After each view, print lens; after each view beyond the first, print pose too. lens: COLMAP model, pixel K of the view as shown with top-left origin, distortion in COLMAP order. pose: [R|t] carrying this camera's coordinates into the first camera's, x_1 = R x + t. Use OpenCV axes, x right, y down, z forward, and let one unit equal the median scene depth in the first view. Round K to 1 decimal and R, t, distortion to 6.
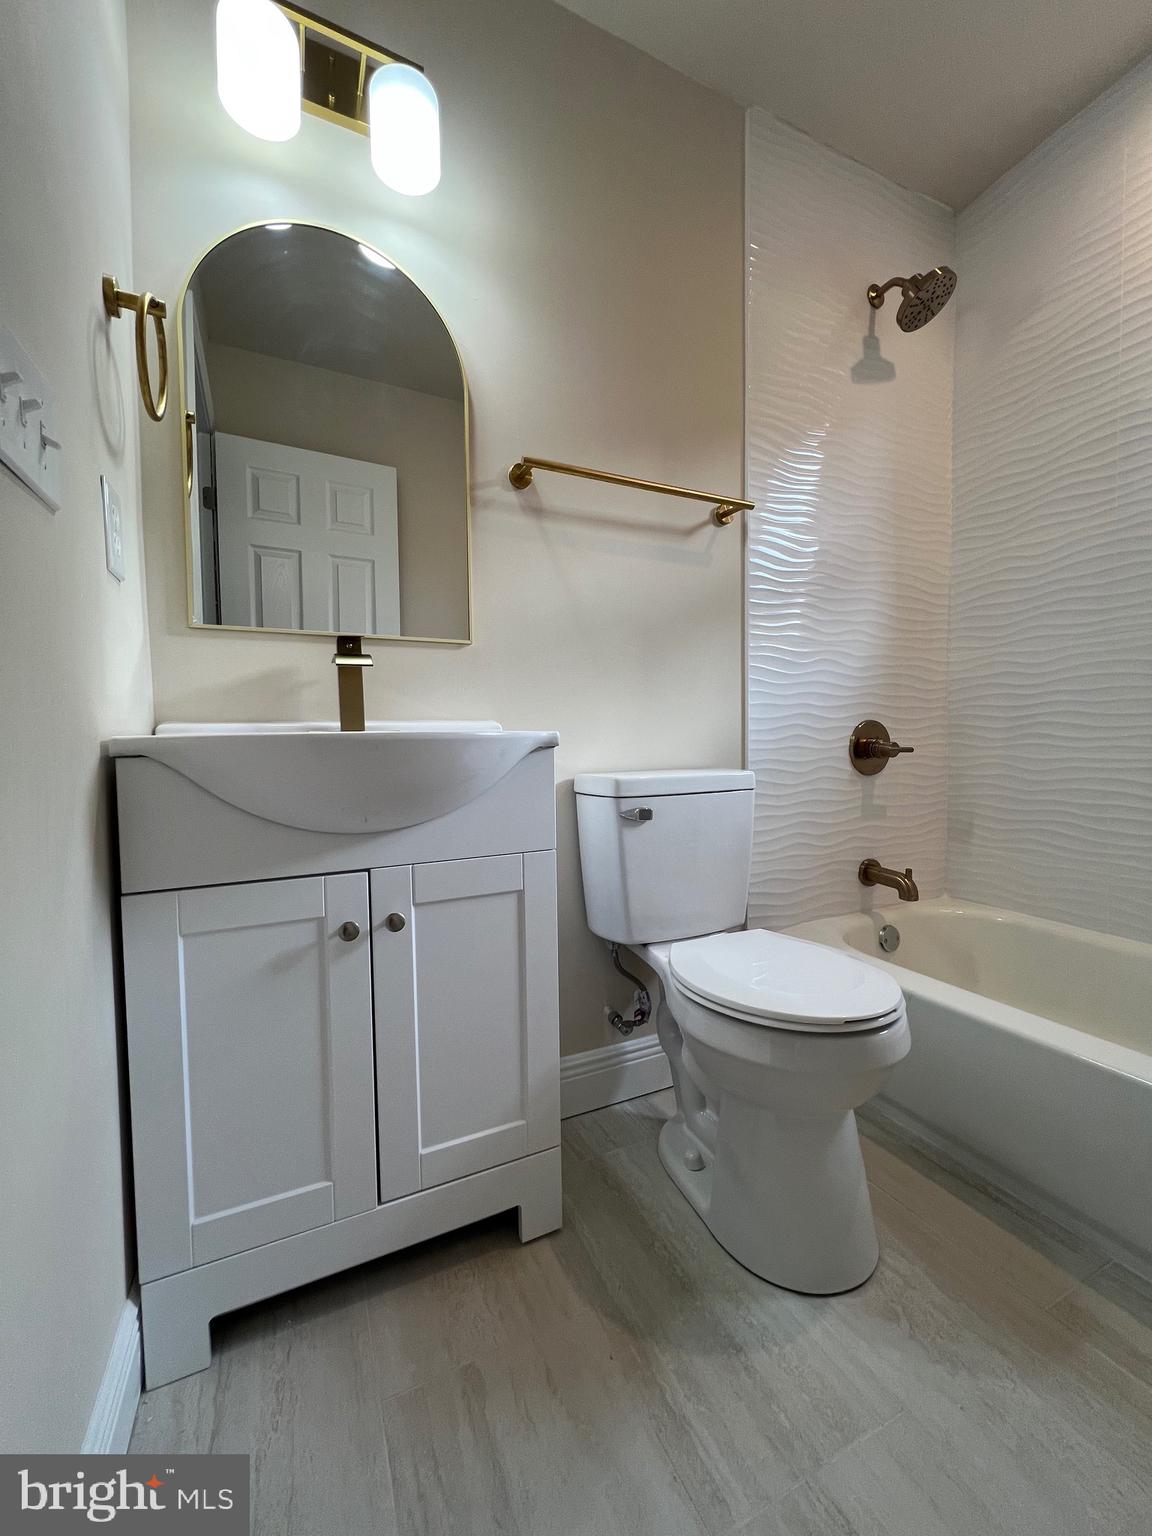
lens RADIAL K [[616.9, 0, 573.3], [0, 616.9, 761.5], [0, 0, 1]] dist [-0.003074, 0.000715]
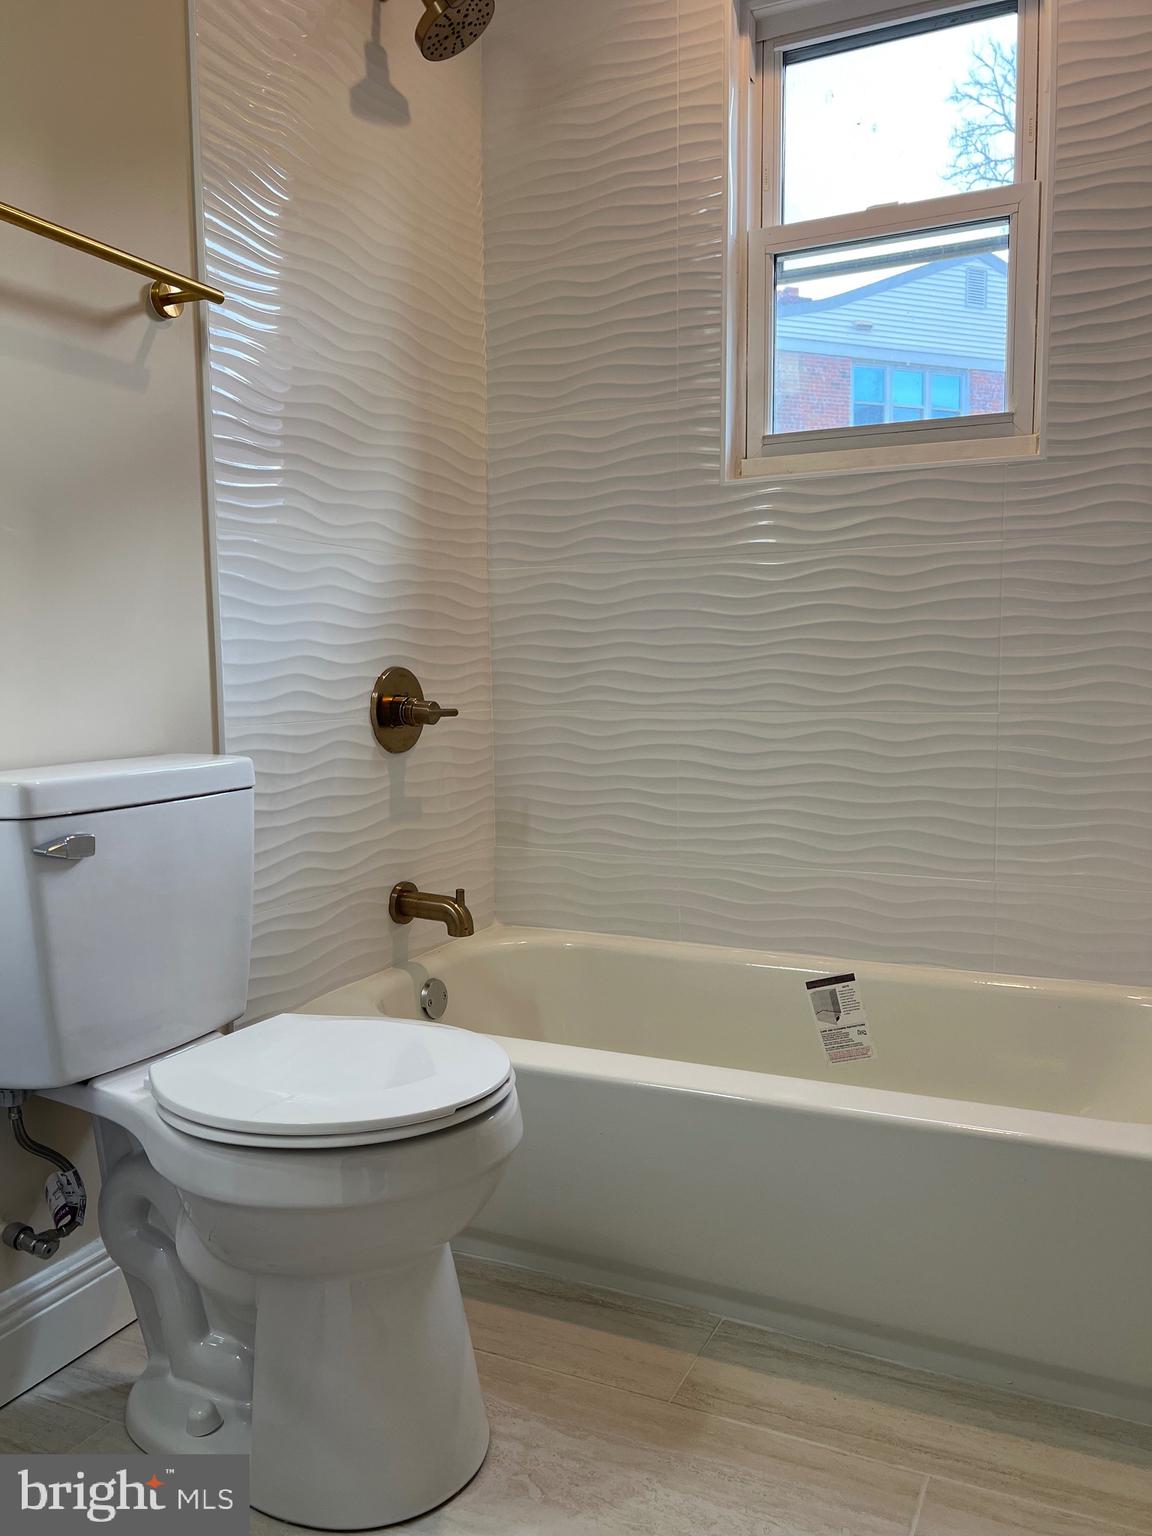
lens RADIAL K [[1153.3, 0, 581.4], [0, 1153.3, 765.1], [0, 0, 1]] dist [0.063403, -0.072842]
pose [[0.780560, -0.050399, 0.623045, -0.138853], [0.027259, 0.998541, 0.046622, -0.017925], [-0.624486, -0.019408, 0.780795, -0.068892]]
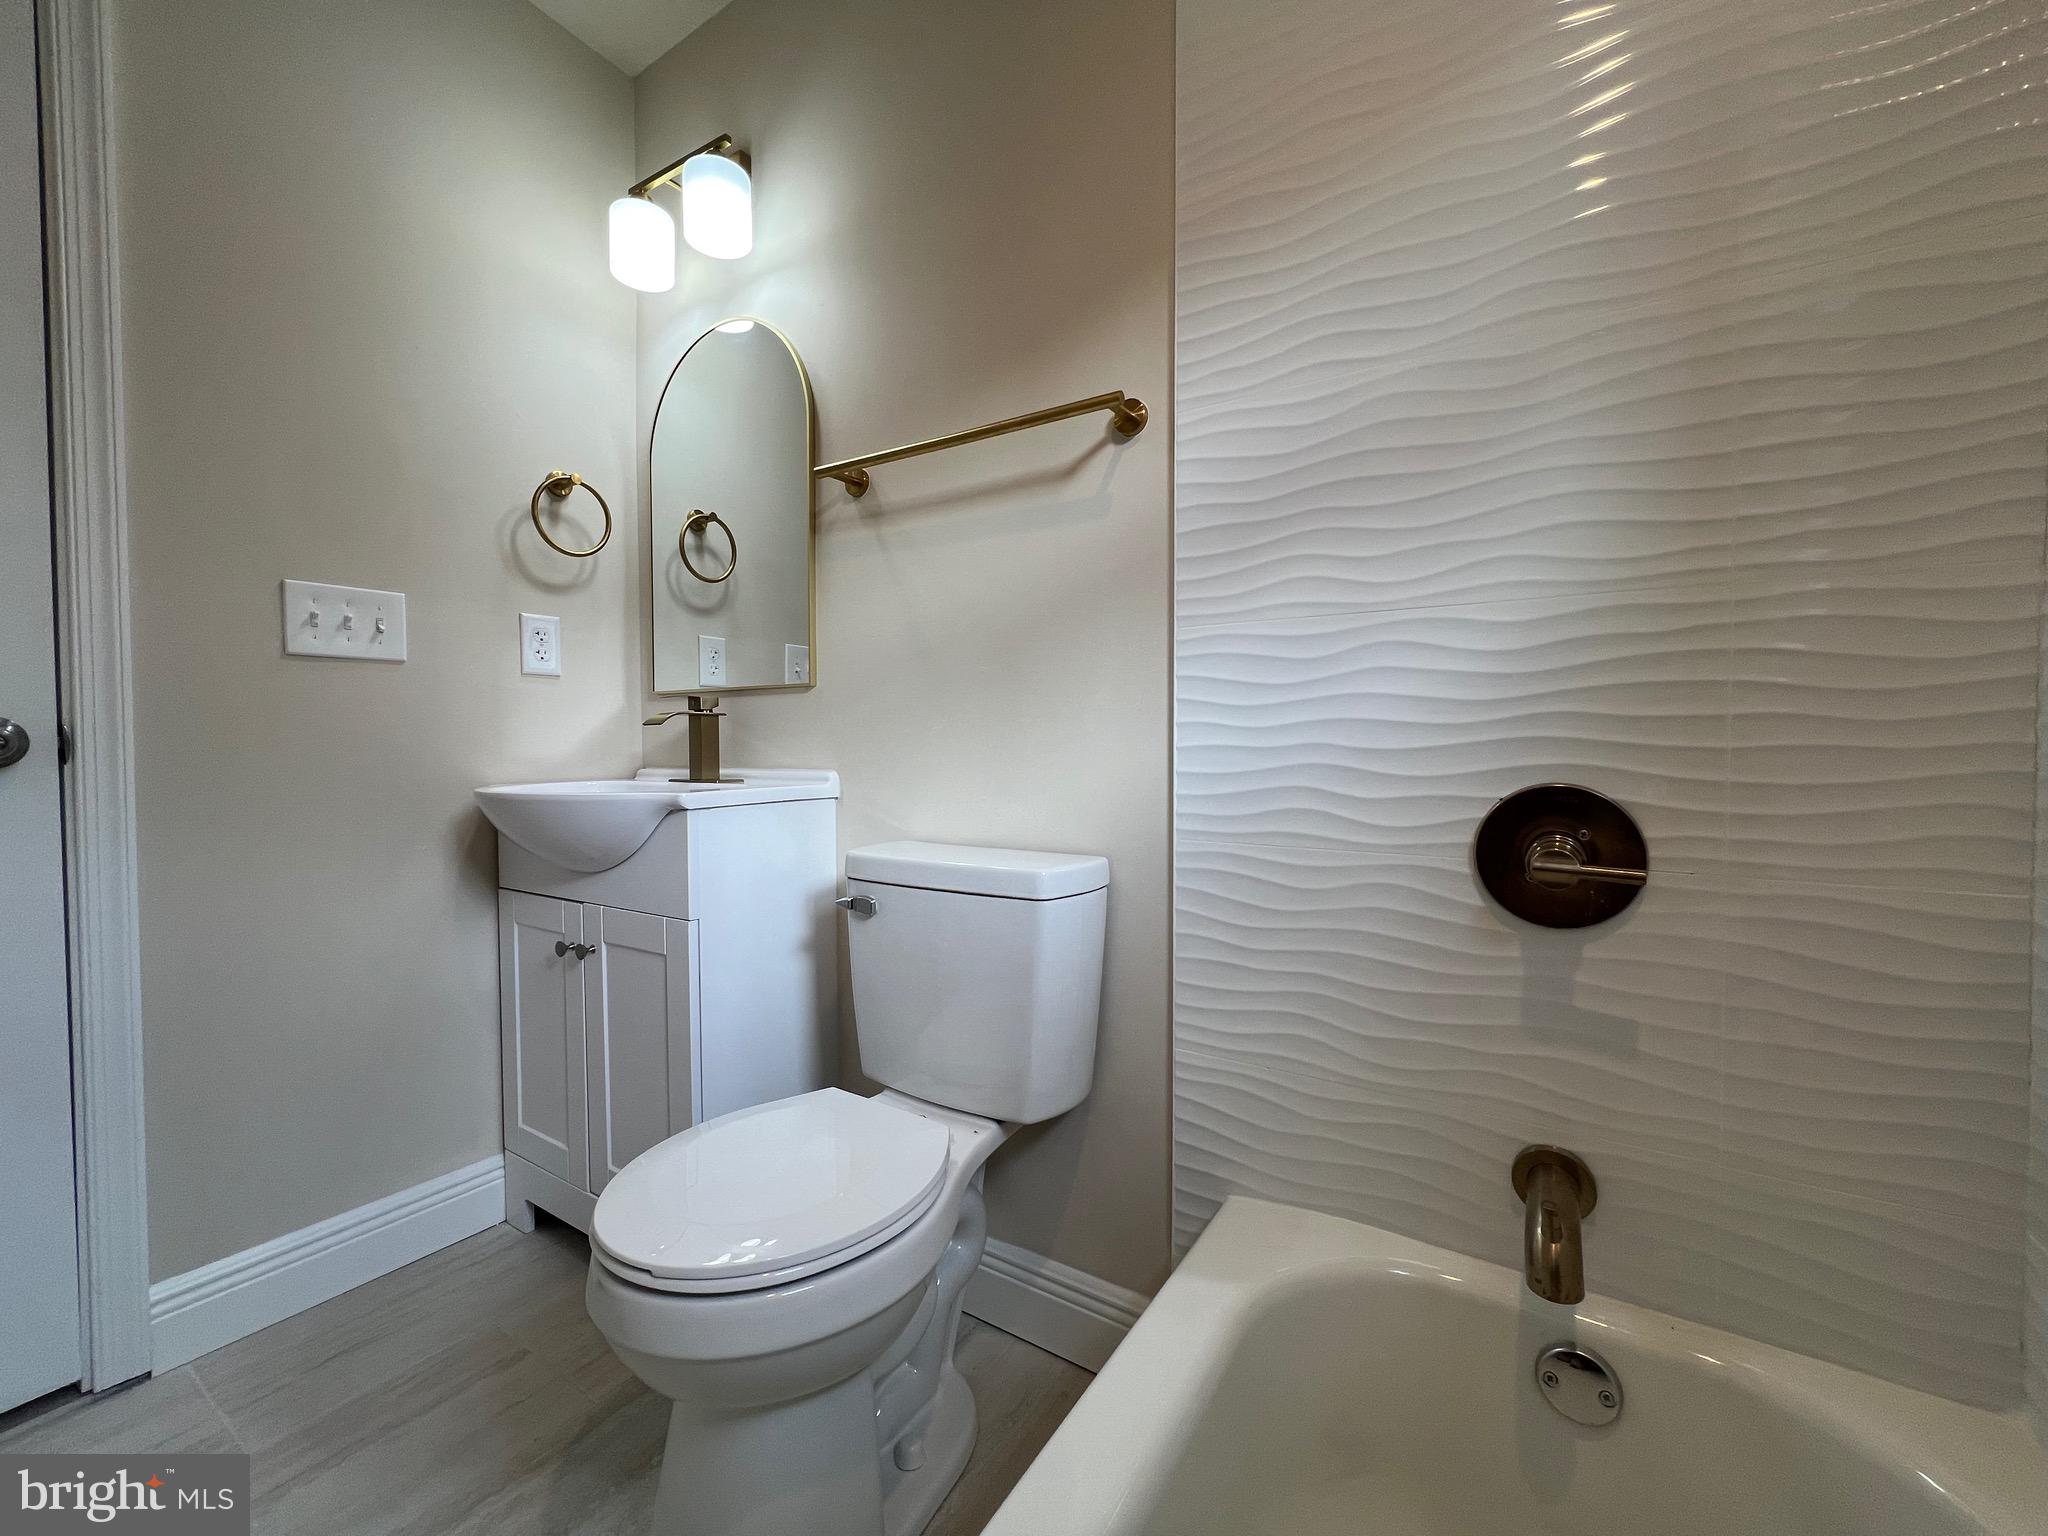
lens RADIAL K [[828.9, 0, 1020.7], [0, 828.9, 754.4], [0, 0, 1]] dist [0.001711, 0.000140]
pose [[0.517540, 0.025408, -0.855281, 0.844602], [-0.035443, 0.999338, 0.008241, -0.087921], [0.854924, 0.026048, 0.518098, 0.507553]]
